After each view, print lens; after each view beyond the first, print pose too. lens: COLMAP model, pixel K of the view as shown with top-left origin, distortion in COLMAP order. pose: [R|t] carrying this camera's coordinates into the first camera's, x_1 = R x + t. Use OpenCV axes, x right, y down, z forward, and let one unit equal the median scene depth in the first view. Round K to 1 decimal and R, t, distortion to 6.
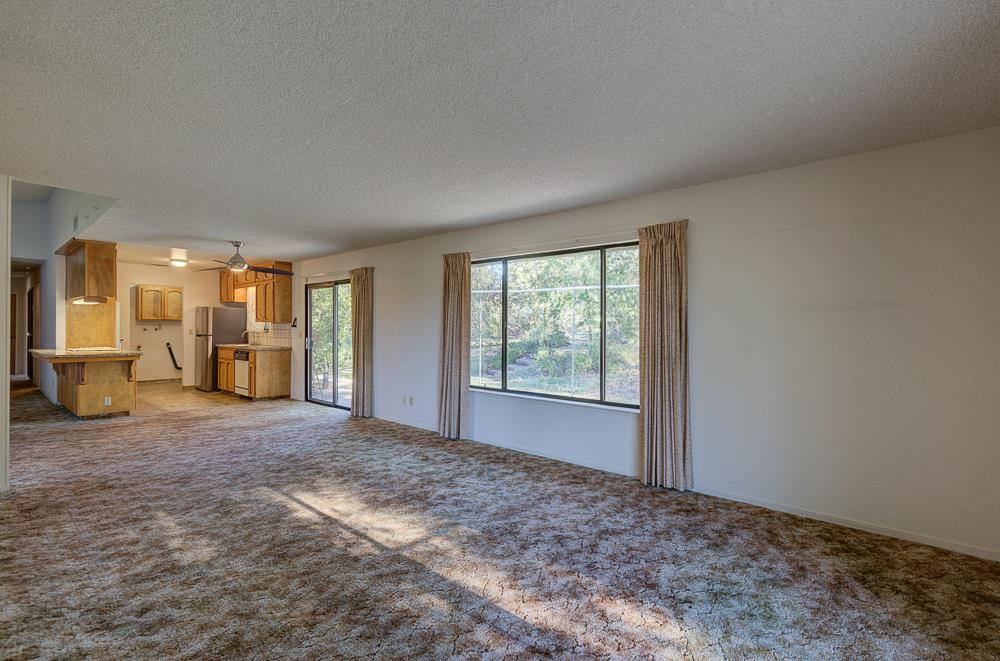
lens RADIAL K [[449.4, 0, 499.8], [0, 449.4, 336.4], [0, 0, 1]] dist [0.004345, 0.001525]
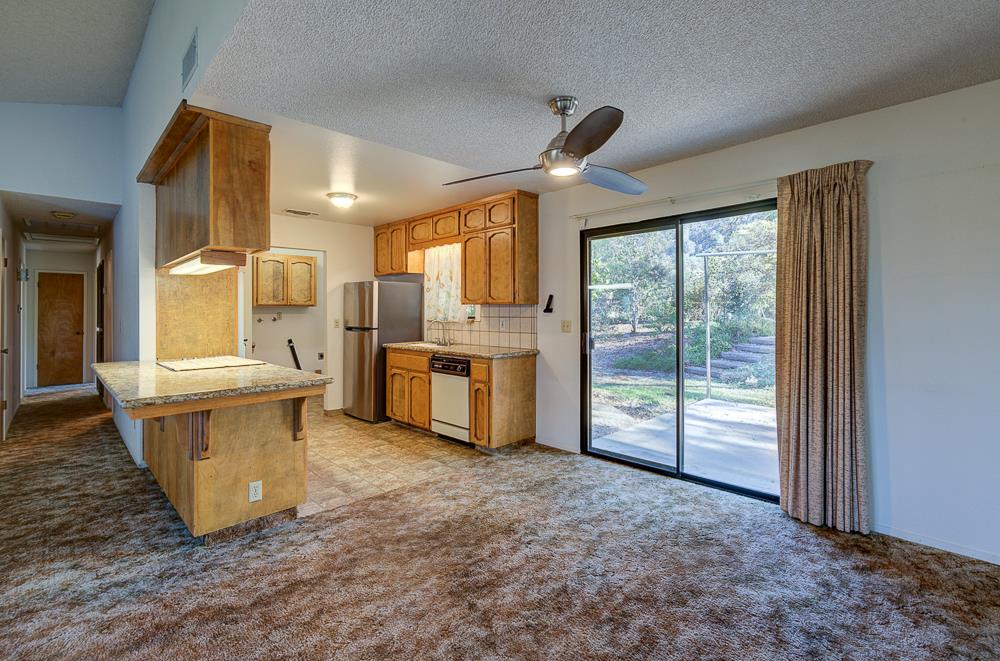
lens RADIAL K [[449.4, 0, 513.0], [0, 449.4, 312.0], [0, 0, 1]] dist [0.004345, 0.001525]
pose [[0.997224, -0.017231, -0.072439, -0.602845], [0.016009, 0.999720, -0.017424, -0.016332], [0.072718, 0.016216, 0.997221, 0.600296]]
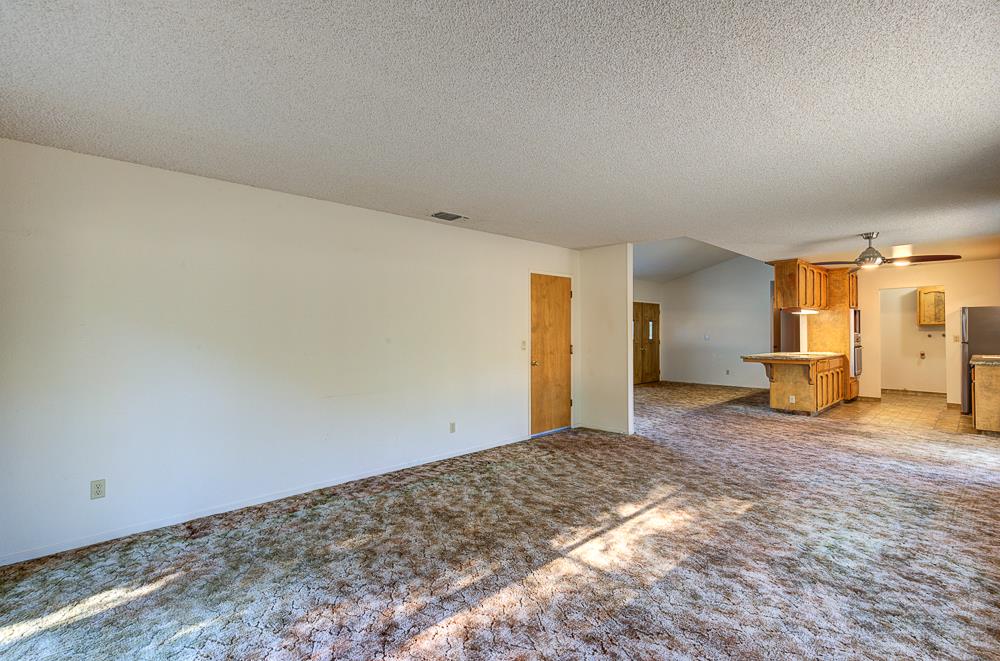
lens RADIAL K [[449.4, 0, 498.7], [0, 449.4, 332.3], [0, 0, 1]] dist [0.004345, 0.001525]
pose [[-0.106404, -0.017969, -0.994161, 0.333381], [-0.007762, 0.999821, -0.017241, 0.000052], [0.994293, 0.005882, -0.106524, 0.398084]]
